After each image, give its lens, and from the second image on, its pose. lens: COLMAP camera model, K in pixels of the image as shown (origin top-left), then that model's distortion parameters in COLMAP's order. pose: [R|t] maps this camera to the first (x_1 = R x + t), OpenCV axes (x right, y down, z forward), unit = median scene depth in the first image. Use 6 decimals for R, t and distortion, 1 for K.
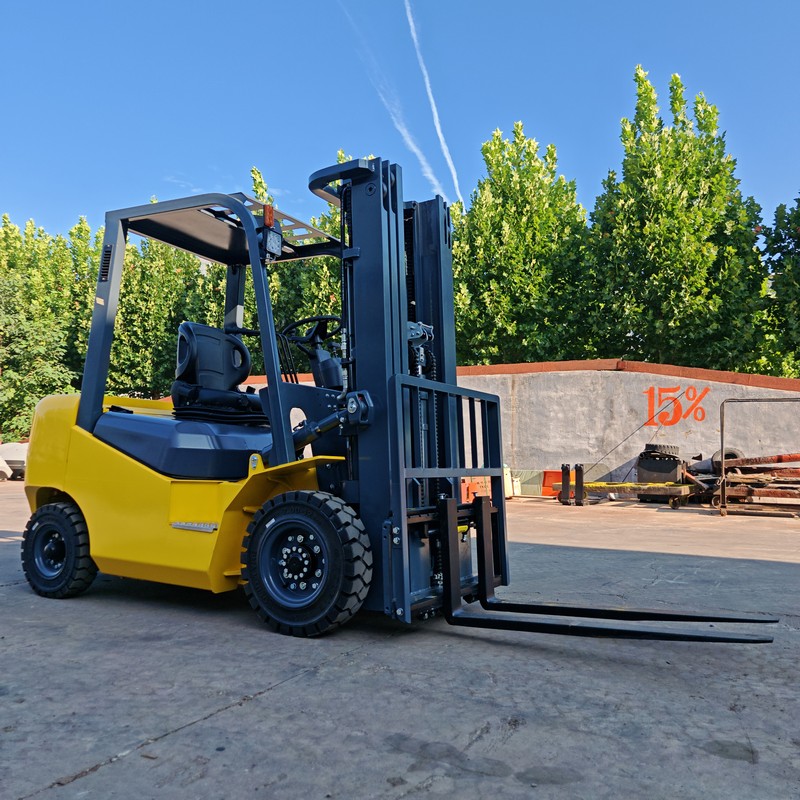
lens RADIAL K [[724.1, 0, 395.7], [0, 724.1, 400.4], [0, 0, 1]] dist [0.108913, -0.124204]
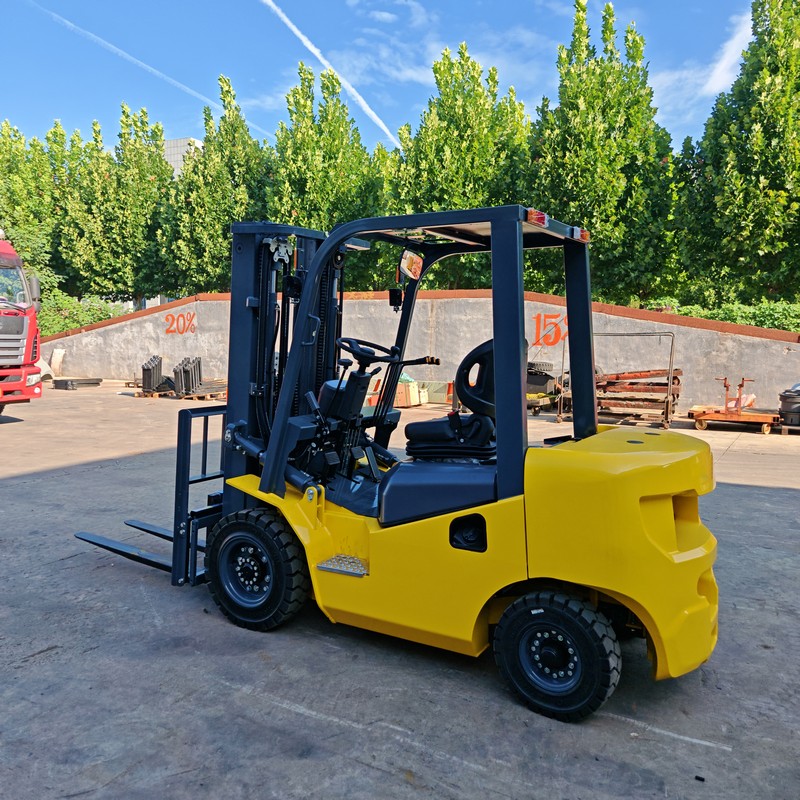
lens RADIAL K [[728.7, 0, 399.1], [0, 728.7, 394.2], [0, 0, 1]] dist [0.099574, -0.107235]
pose [[0.999951, -0.000193, 0.009924, 0.073665], [-0.001310, 0.988499, 0.151222, -0.049270], [-0.009839, -0.151228, 0.988450, -0.157899]]
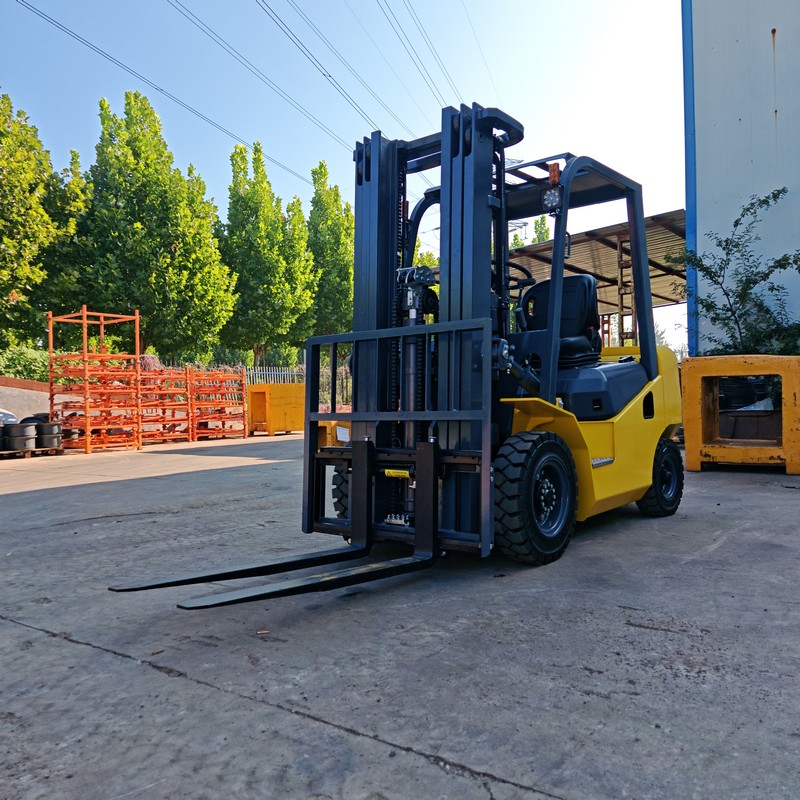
lens RADIAL K [[724.1, 0, 395.7], [0, 724.1, 400.4], [0, 0, 1]] dist [0.108913, -0.124204]
pose [[0.137001, -0.017247, 0.990421, -0.147479], [-0.040168, 0.998929, 0.022951, 0.002105], [-0.989756, -0.042927, 0.136161, 0.046109]]
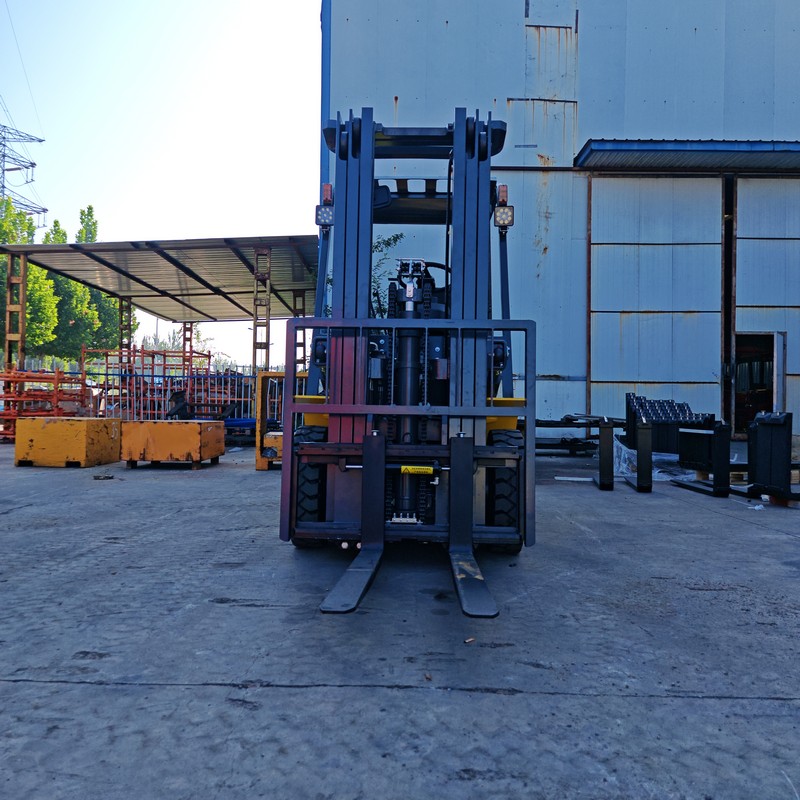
lens RADIAL K [[724.1, 0, 395.7], [0, 724.1, 400.4], [0, 0, 1]] dist [0.108913, -0.124204]
pose [[-0.483272, -0.013439, 0.875367, -0.119508], [-0.085111, 0.995867, -0.031700, 0.013426], [-0.871323, -0.089823, -0.482419, 0.156241]]
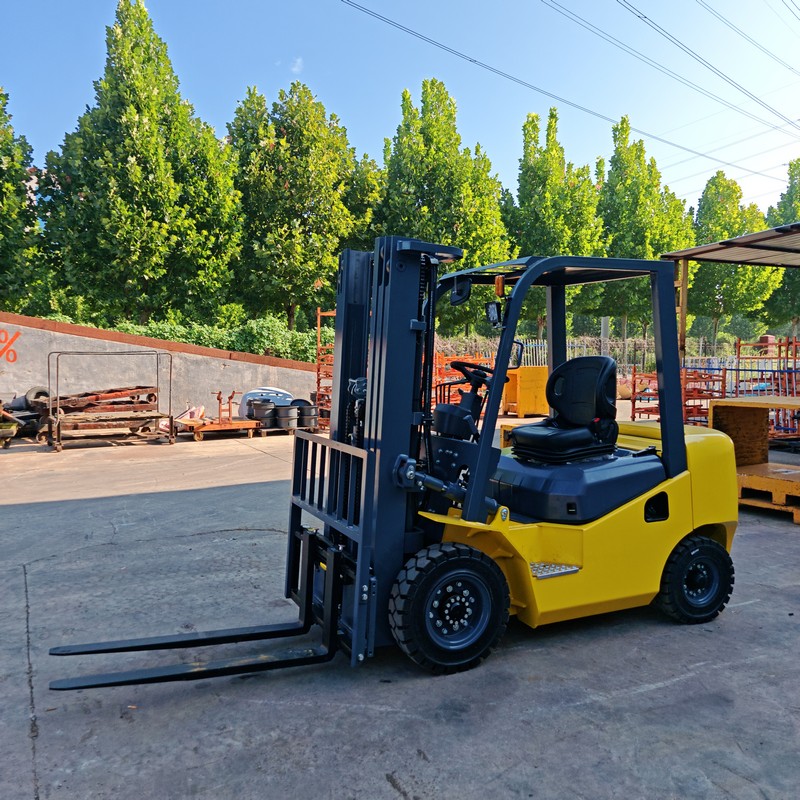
lens RADIAL K [[724.4, 0, 393.5], [0, 724.4, 393.9], [0, 0, 1]] dist [0.107850, -0.118168]
pose [[0.553970, -0.057645, 0.830539, -0.126569], [-0.049868, 0.993511, 0.102218, -0.044893], [-0.831042, -0.098043, 0.547501, -0.050896]]
